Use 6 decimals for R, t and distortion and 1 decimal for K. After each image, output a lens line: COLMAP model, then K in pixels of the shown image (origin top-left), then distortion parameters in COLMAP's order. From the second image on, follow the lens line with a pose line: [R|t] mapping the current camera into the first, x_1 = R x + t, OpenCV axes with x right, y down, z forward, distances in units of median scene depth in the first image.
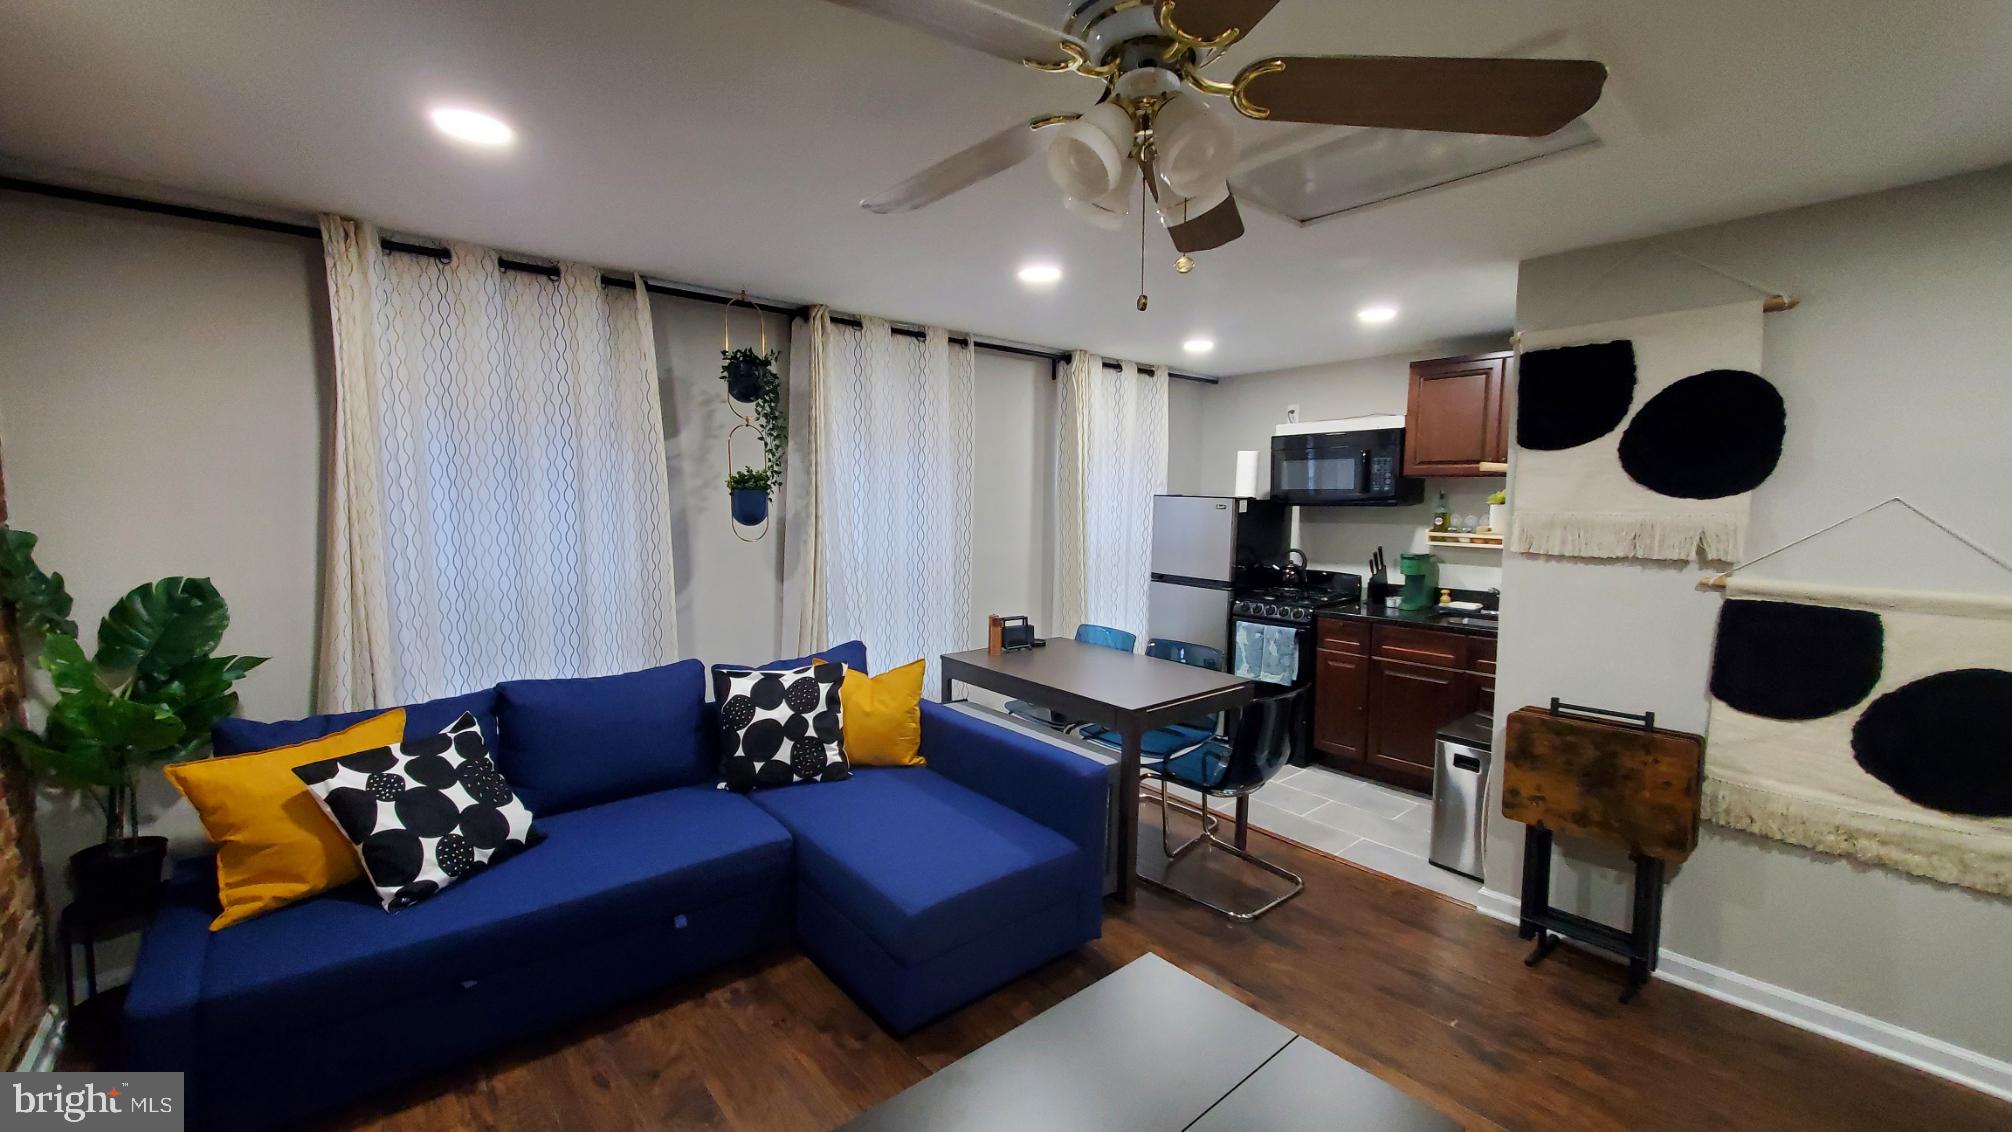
lens RADIAL K [[792.0, 0, 1006.0], [0, 792.0, 566.0], [0, 0, 1]] dist [0.001292, 0.000032]
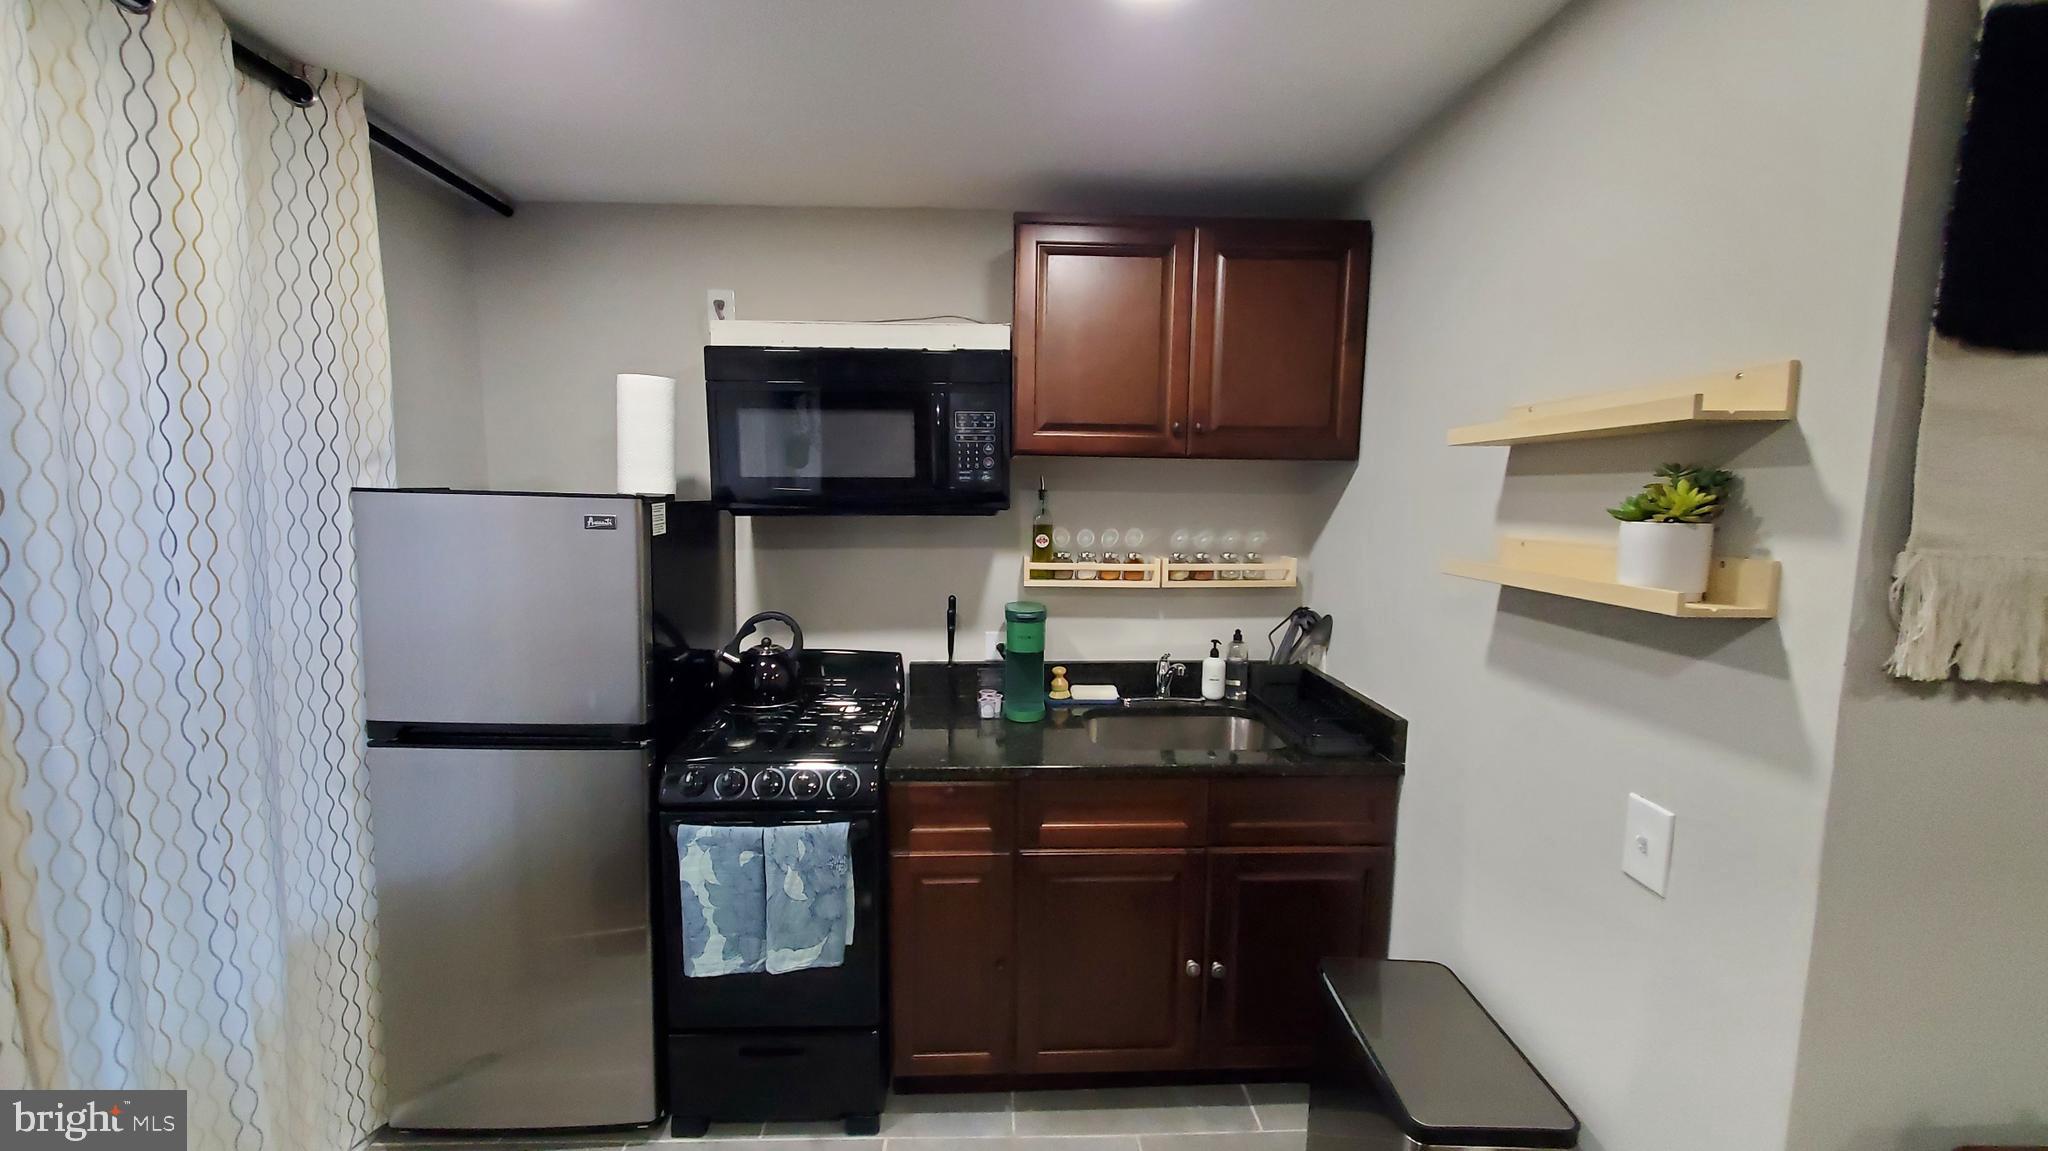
lens RADIAL K [[813.5, 0, 1022.1], [0, 813.5, 584.0], [0, 0, 1]] dist [0.011747, -0.003971]
pose [[0.621902, -0.083167, 0.778667, 0.103923], [0.064954, 0.996396, 0.054545, -0.056291], [-0.780397, 0.016656, 0.625063, 0.642276]]
